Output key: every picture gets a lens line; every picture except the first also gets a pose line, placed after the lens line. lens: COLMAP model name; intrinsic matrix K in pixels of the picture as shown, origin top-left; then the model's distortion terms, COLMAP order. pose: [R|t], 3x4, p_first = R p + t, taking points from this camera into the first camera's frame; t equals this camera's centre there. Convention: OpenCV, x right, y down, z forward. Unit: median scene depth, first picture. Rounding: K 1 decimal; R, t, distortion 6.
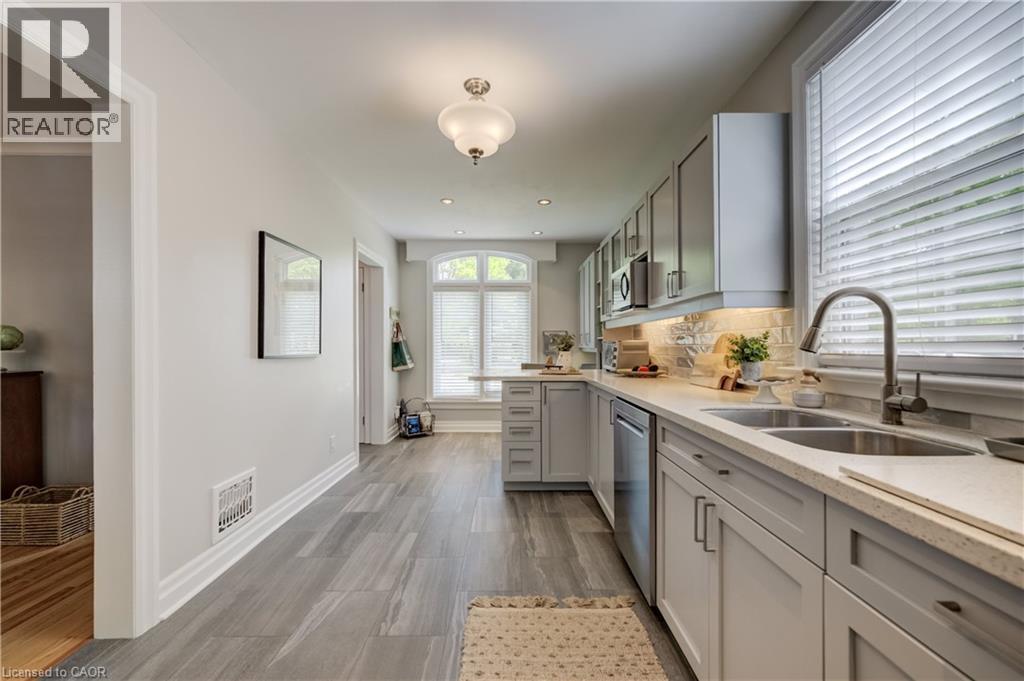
lens RADIAL K [[424.1, 0, 512.0], [0, 424.1, 347.1], [0, 0, 1]] dist [0.000373, 0.000070]
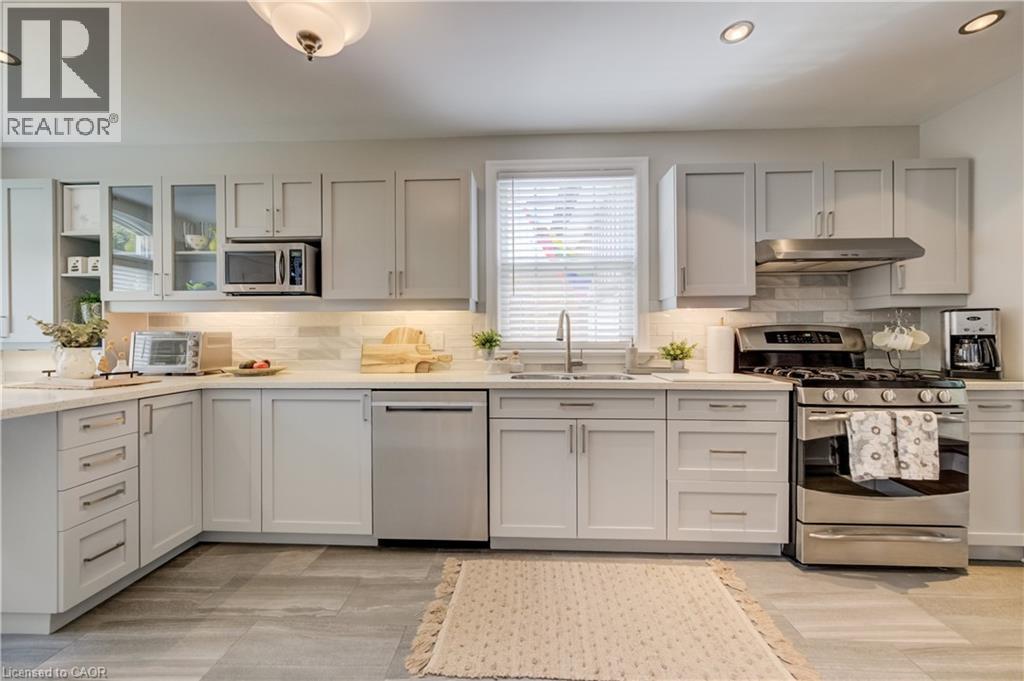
lens RADIAL K [[408.4, 0, 511.6], [0, 408.4, 337.8], [0, 0, 1]] dist [0.000660, 0.000420]
pose [[0.051723, -0.000752, 0.998661, -0.612295], [0.005251, 0.999986, 0.000481, -0.002113], [-0.998648, 0.005219, 0.051726, 0.582657]]
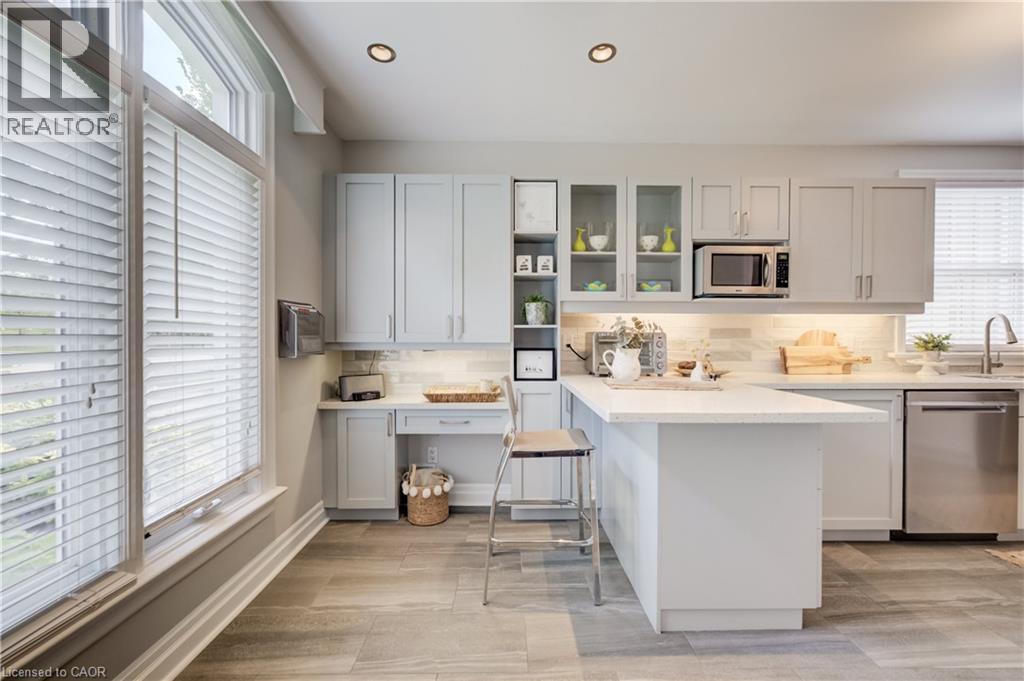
lens RADIAL K [[413.3, 0, 515.3], [0, 413.3, 342.6], [0, 0, 1]] dist [-0.000152, 0.000442]
pose [[-0.008319, -0.008746, 0.999927, -0.661943], [0.000344, 0.999962, 0.008750, -0.006151], [-0.999965, 0.000417, -0.008316, 1.770749]]
